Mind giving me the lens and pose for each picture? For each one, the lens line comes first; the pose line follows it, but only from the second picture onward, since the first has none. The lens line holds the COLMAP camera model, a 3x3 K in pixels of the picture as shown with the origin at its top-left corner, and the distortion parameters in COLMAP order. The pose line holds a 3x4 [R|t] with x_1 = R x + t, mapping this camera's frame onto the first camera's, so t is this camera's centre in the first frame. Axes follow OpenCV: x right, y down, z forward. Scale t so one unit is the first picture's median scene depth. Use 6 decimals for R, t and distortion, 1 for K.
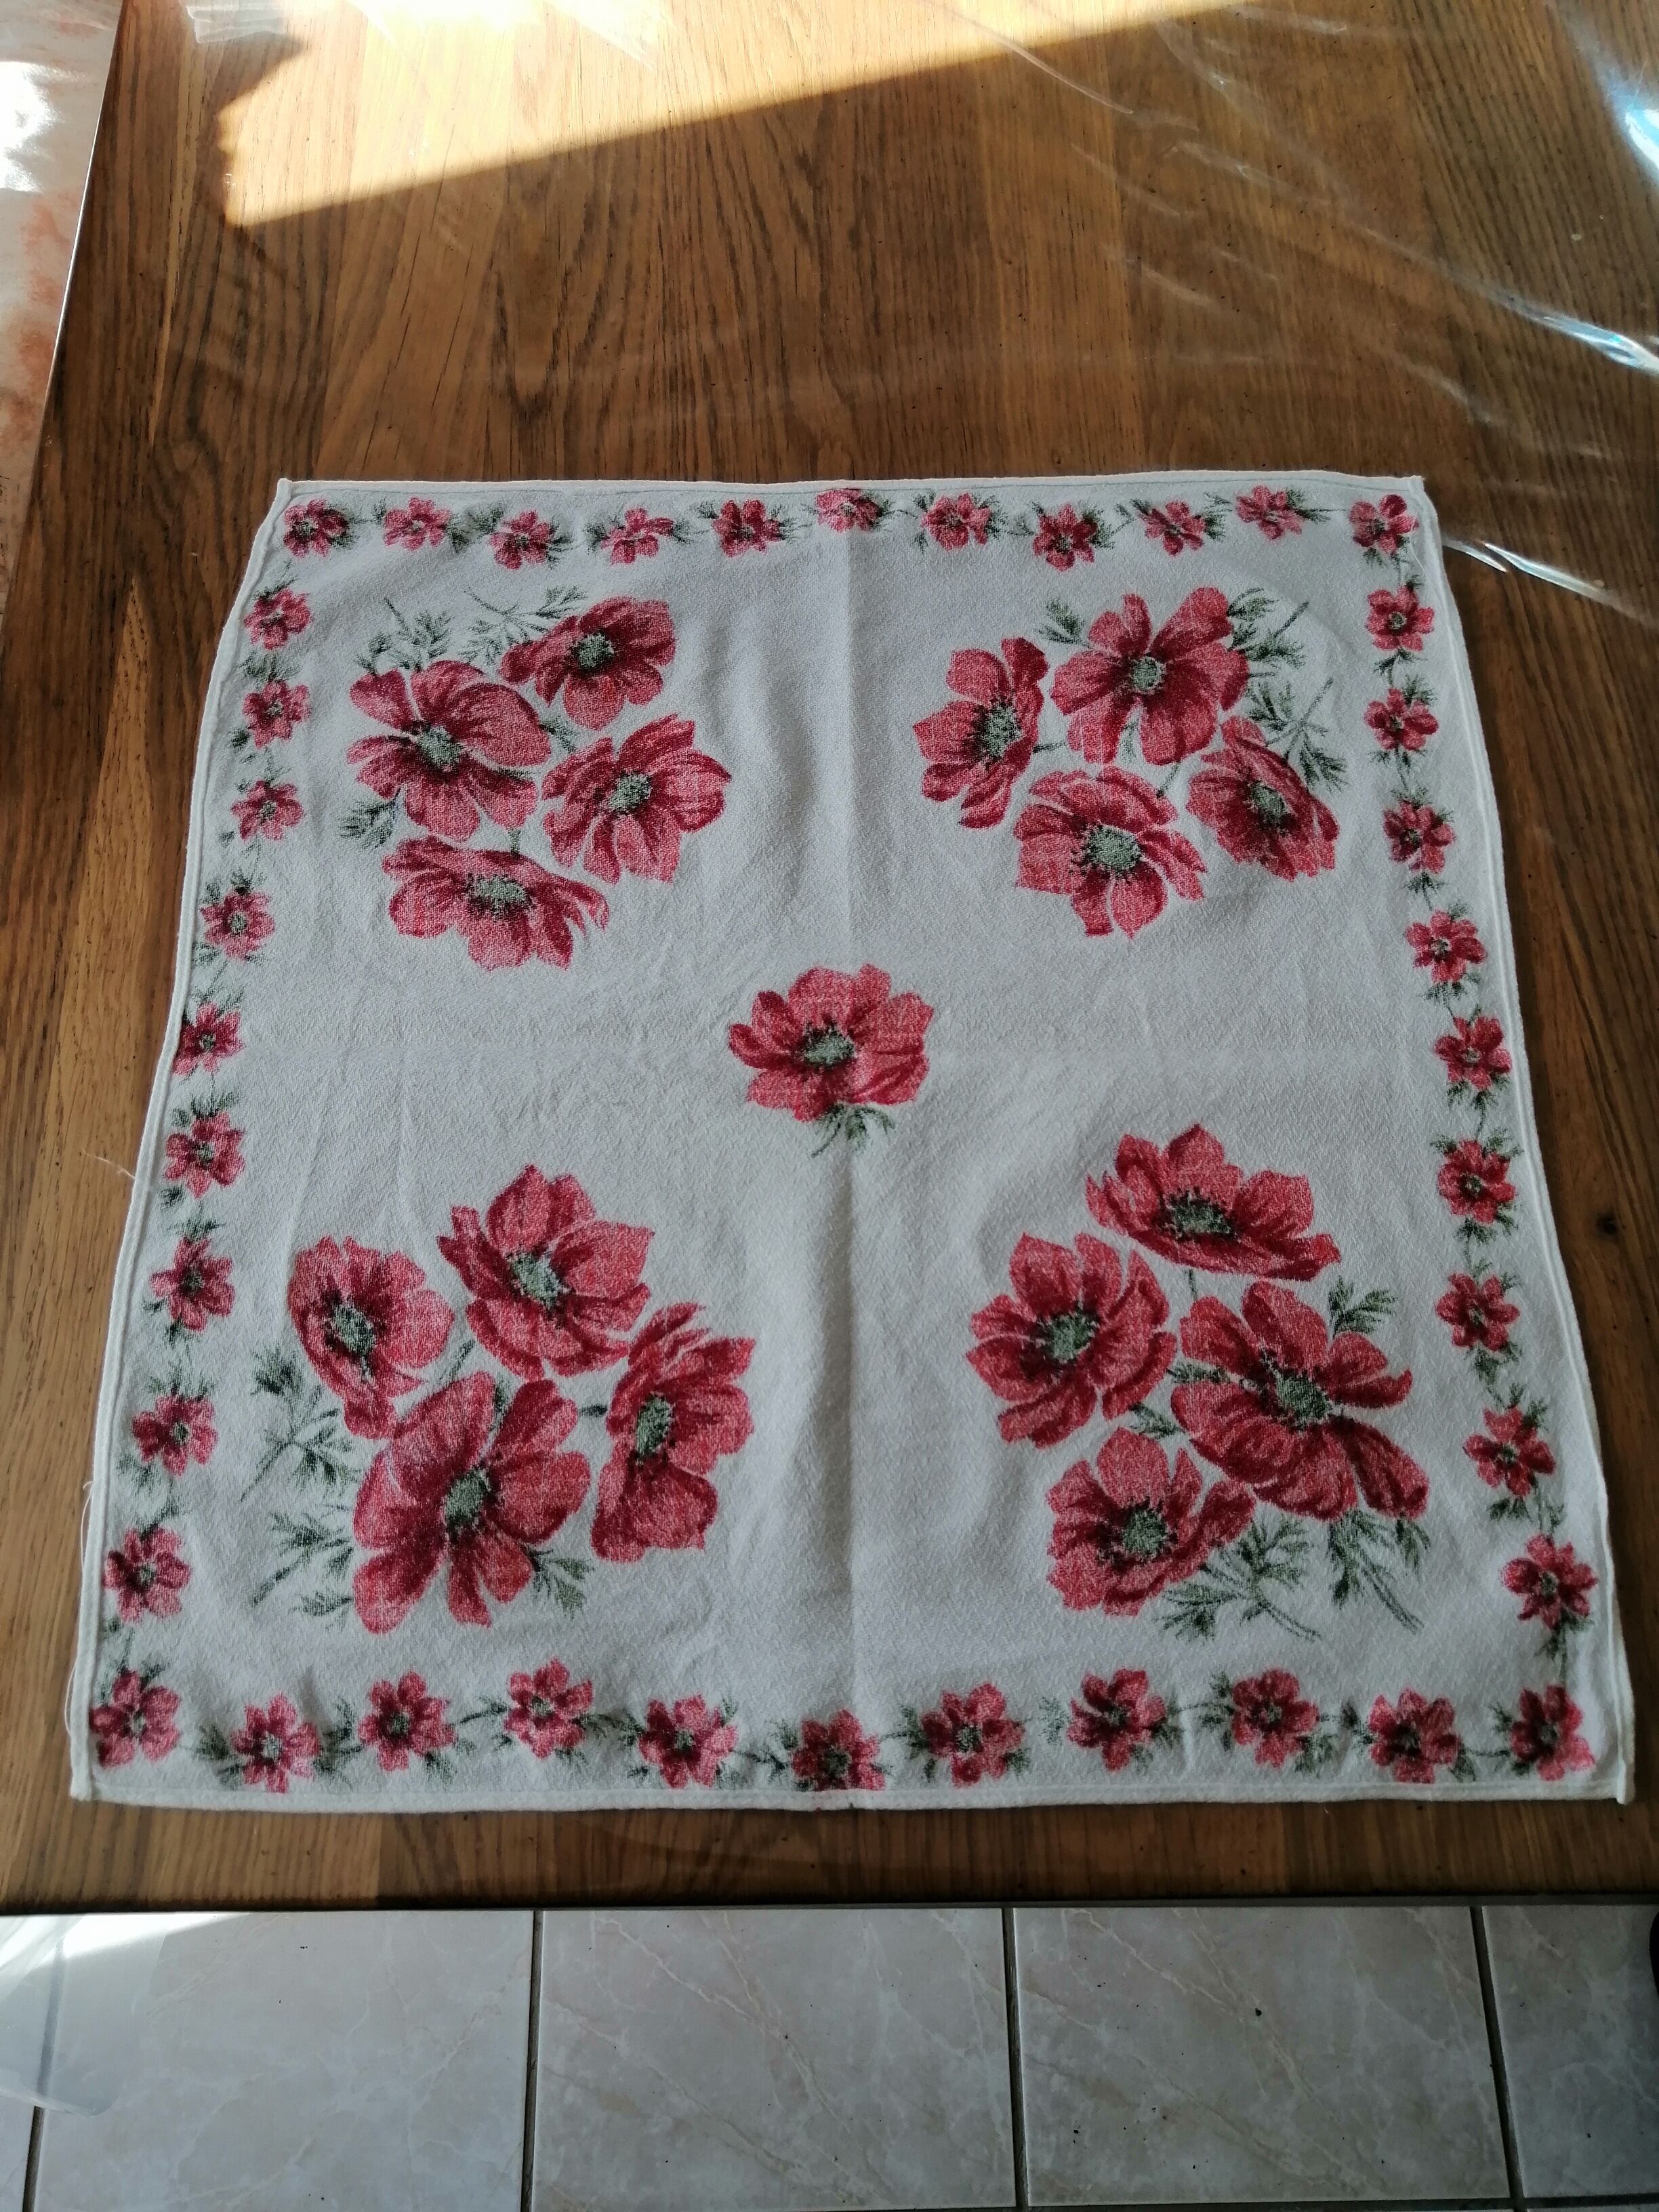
lens RADIAL K [[1705.7, 0, 829.5], [0, 1705.7, 1106.0], [0, 0, 1]] dist [-0.006008, 0.000945]
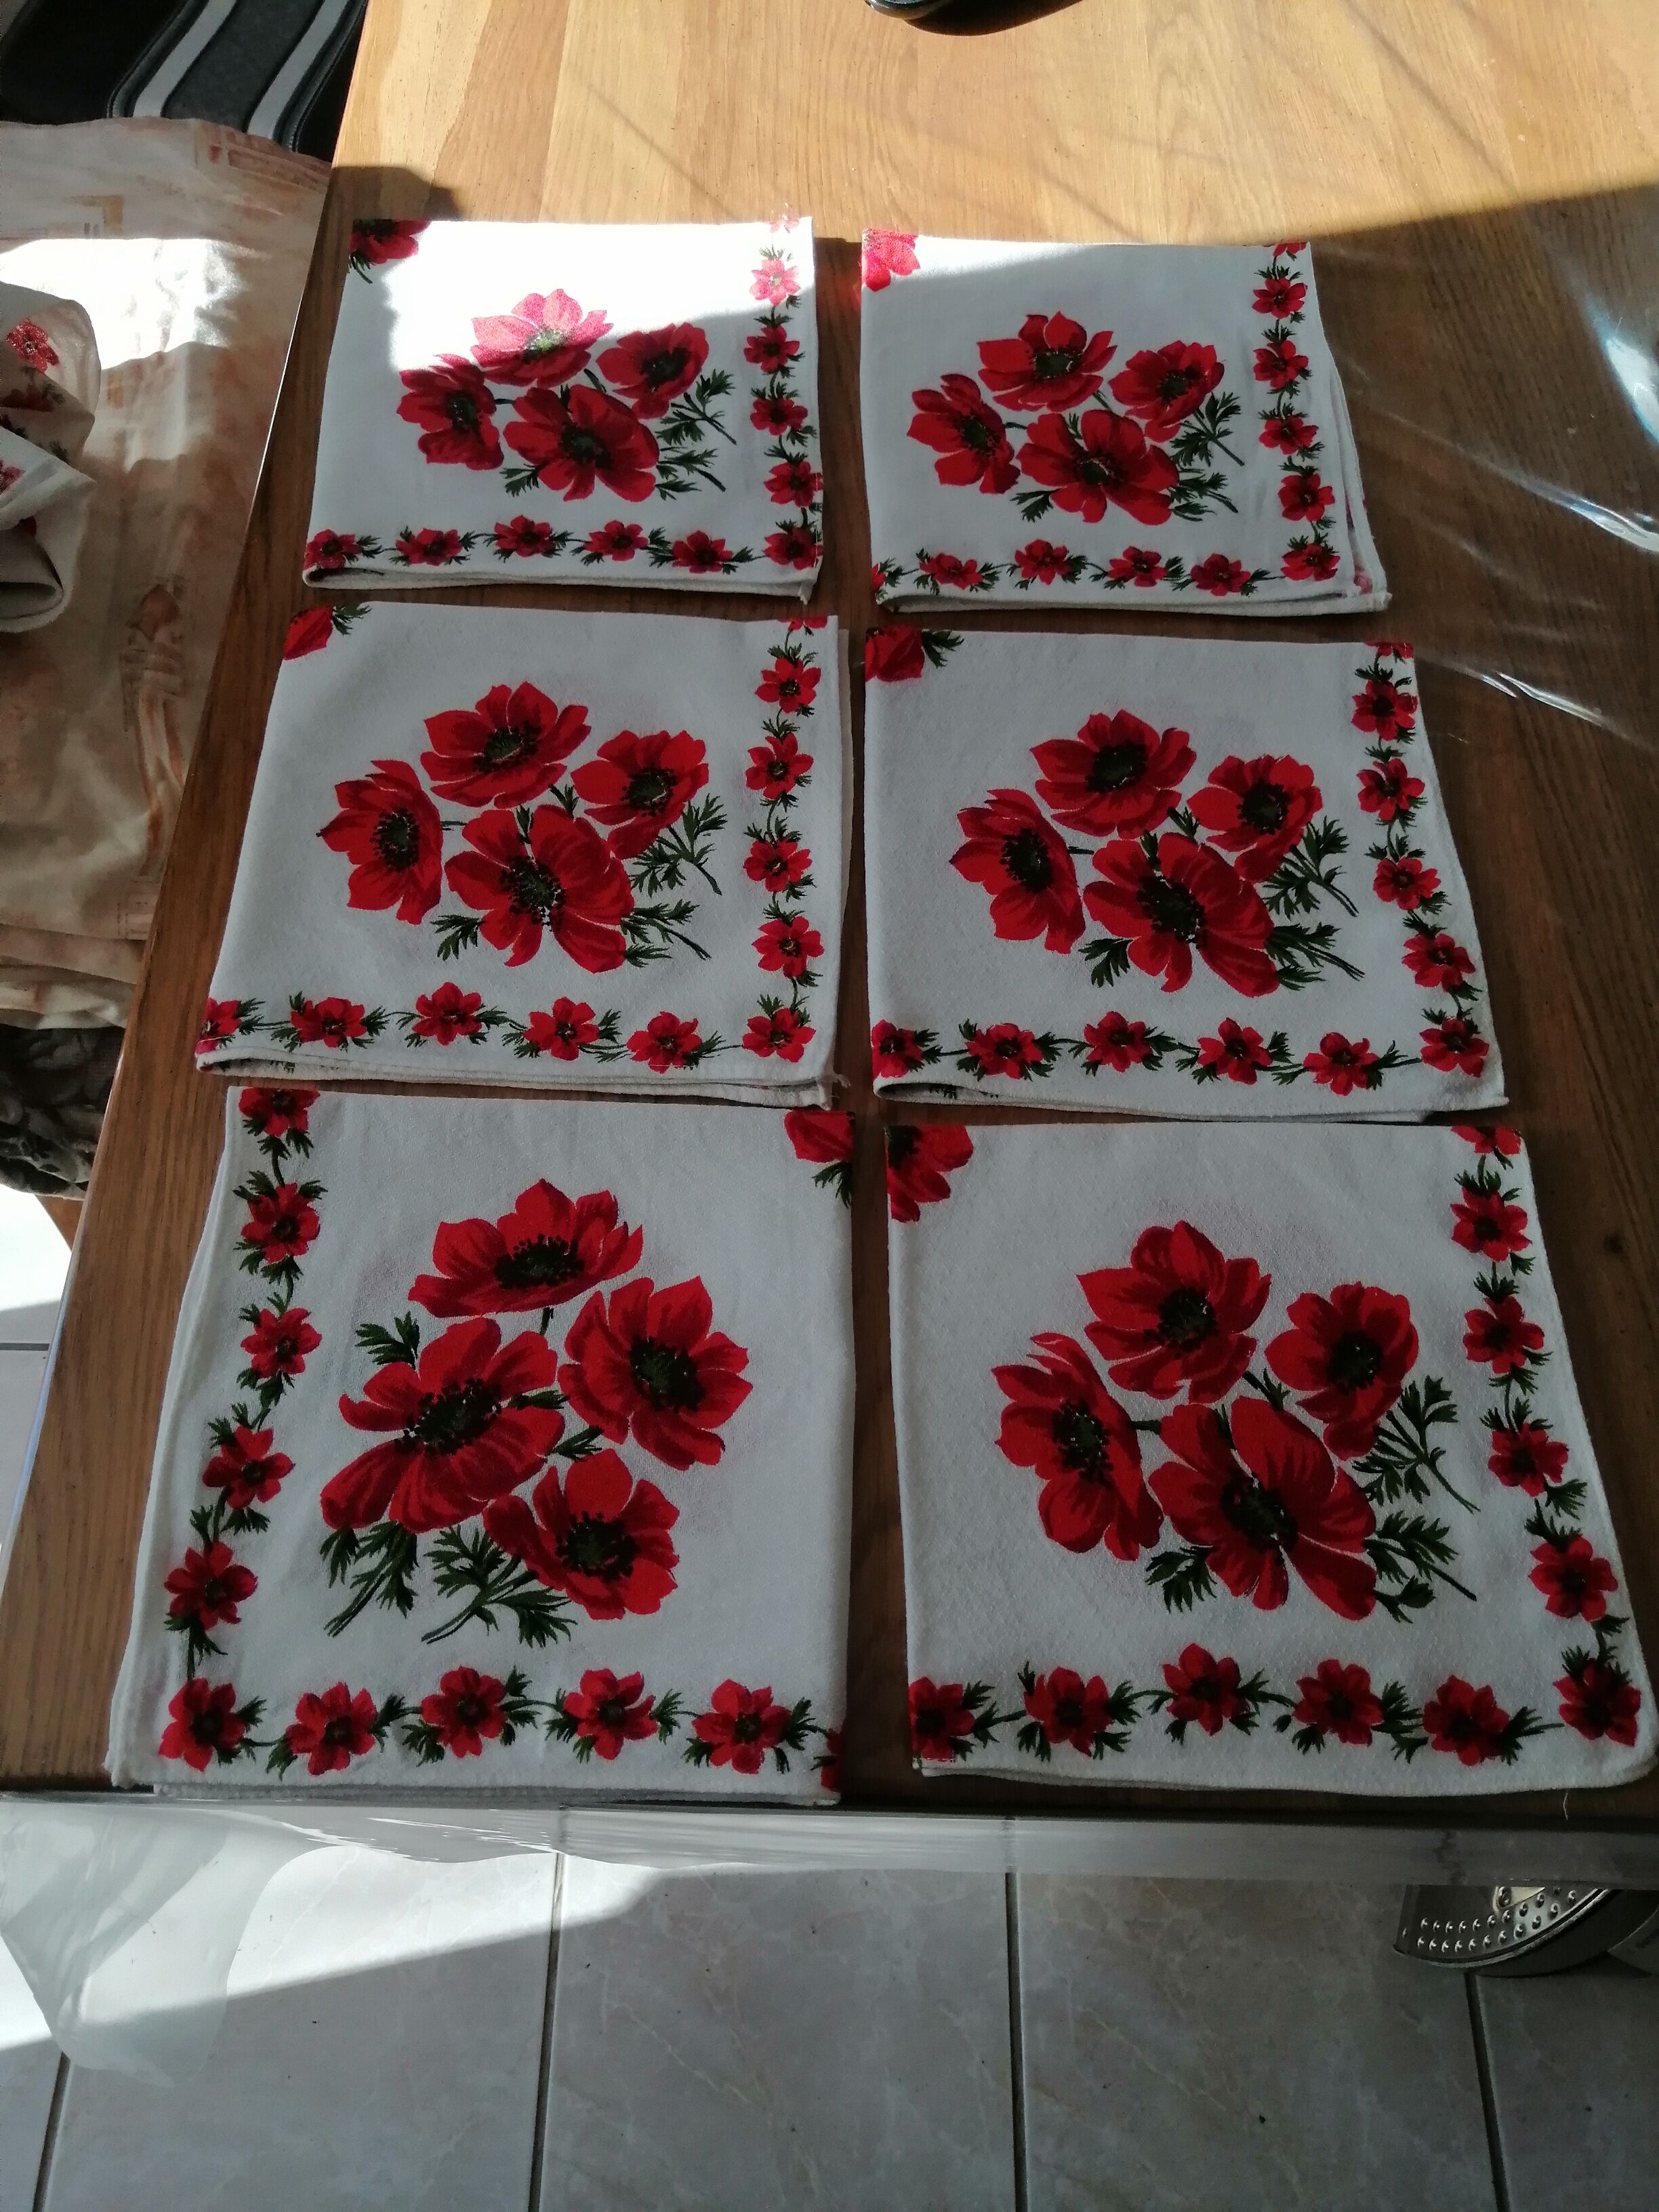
lens RADIAL K [[1705.7, 0, 829.5], [0, 1705.7, 1106.0], [0, 0, 1]] dist [-0.006008, 0.000945]
pose [[0.999205, 0.038487, 0.010435, -0.062411], [-0.037159, 0.993614, -0.106542, 0.089279], [-0.014469, 0.106070, 0.994253, -0.101342]]
